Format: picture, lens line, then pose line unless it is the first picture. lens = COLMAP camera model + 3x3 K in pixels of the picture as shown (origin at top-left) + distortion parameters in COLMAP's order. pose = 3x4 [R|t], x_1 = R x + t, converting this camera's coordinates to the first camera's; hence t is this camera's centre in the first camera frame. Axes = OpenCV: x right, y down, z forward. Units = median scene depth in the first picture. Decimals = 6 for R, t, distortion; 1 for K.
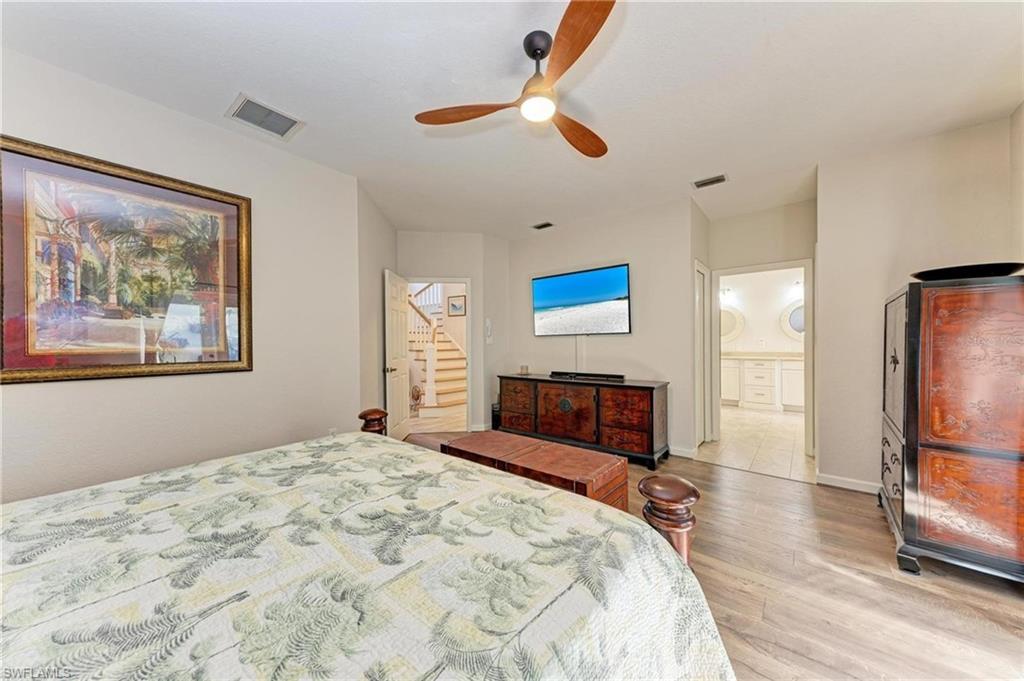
lens RADIAL K [[349.6, 0, 517.1], [0, 349.6, 343.9], [0, 0, 1]] dist [0.008117, -0.000360]
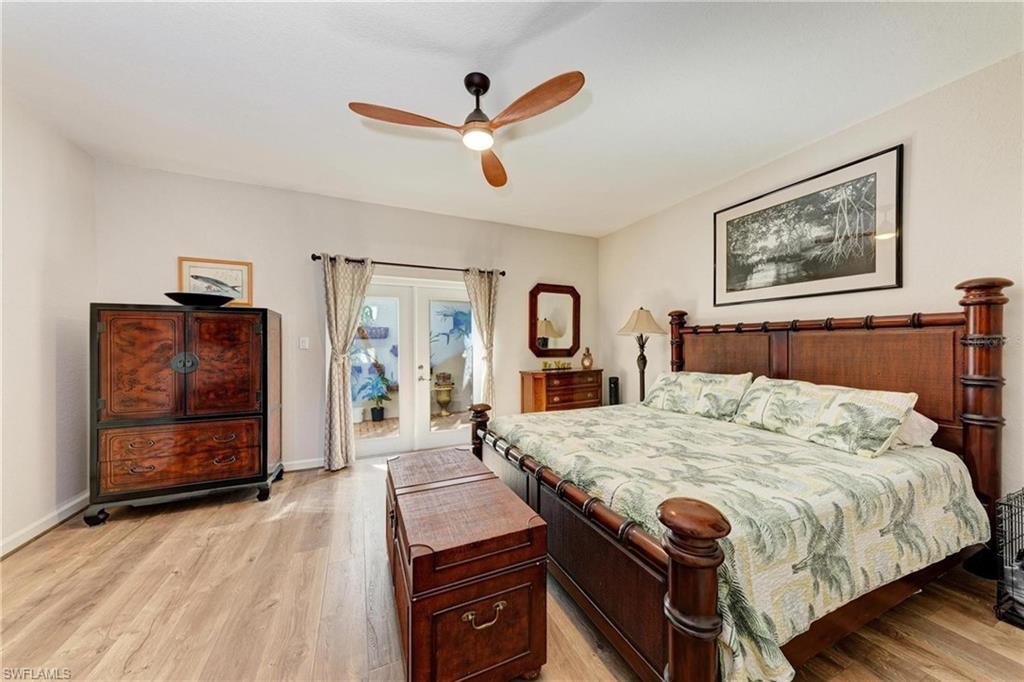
lens RADIAL K [[349.6, 0, 511.6], [0, 349.6, 344.1], [0, 0, 1]] dist [0.008117, -0.000360]
pose [[-0.909099, 0.010658, 0.416443, -0.175454], [0.013562, 0.999900, 0.004015, -0.012738], [-0.416358, 0.009298, -0.909153, 1.677359]]
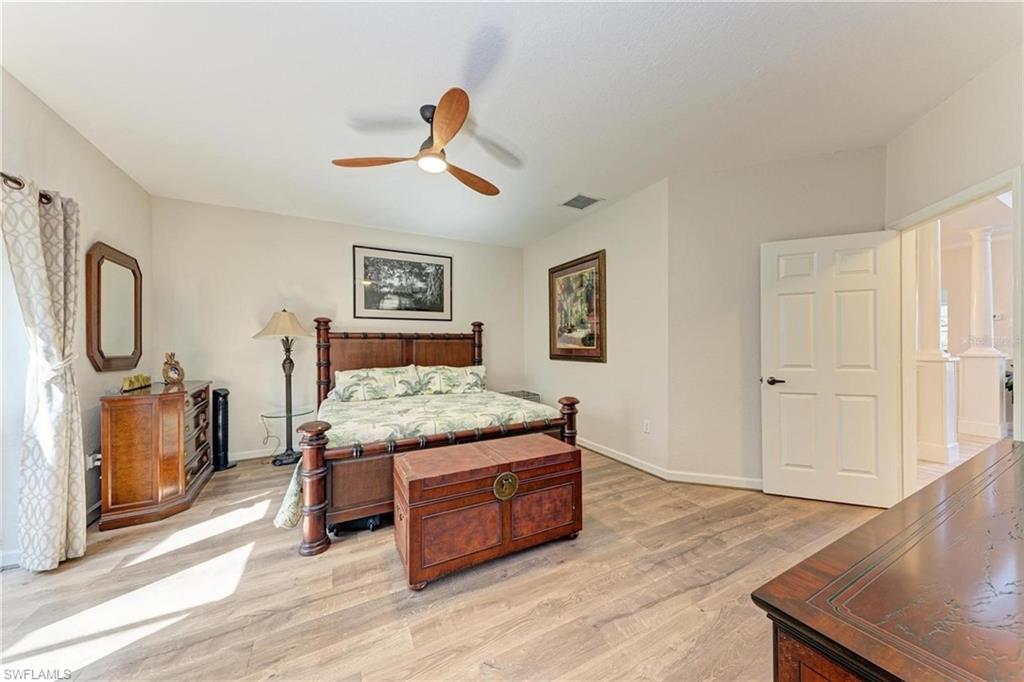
lens RADIAL K [[349.6, 0, 516.2], [0, 349.6, 344.1], [0, 0, 1]] dist [0.008117, -0.000360]
pose [[-0.357628, 0.004060, -0.933855, 0.990446], [0.004534, 0.999986, 0.002612, -0.013157], [0.933853, -0.003300, -0.357642, 1.496546]]
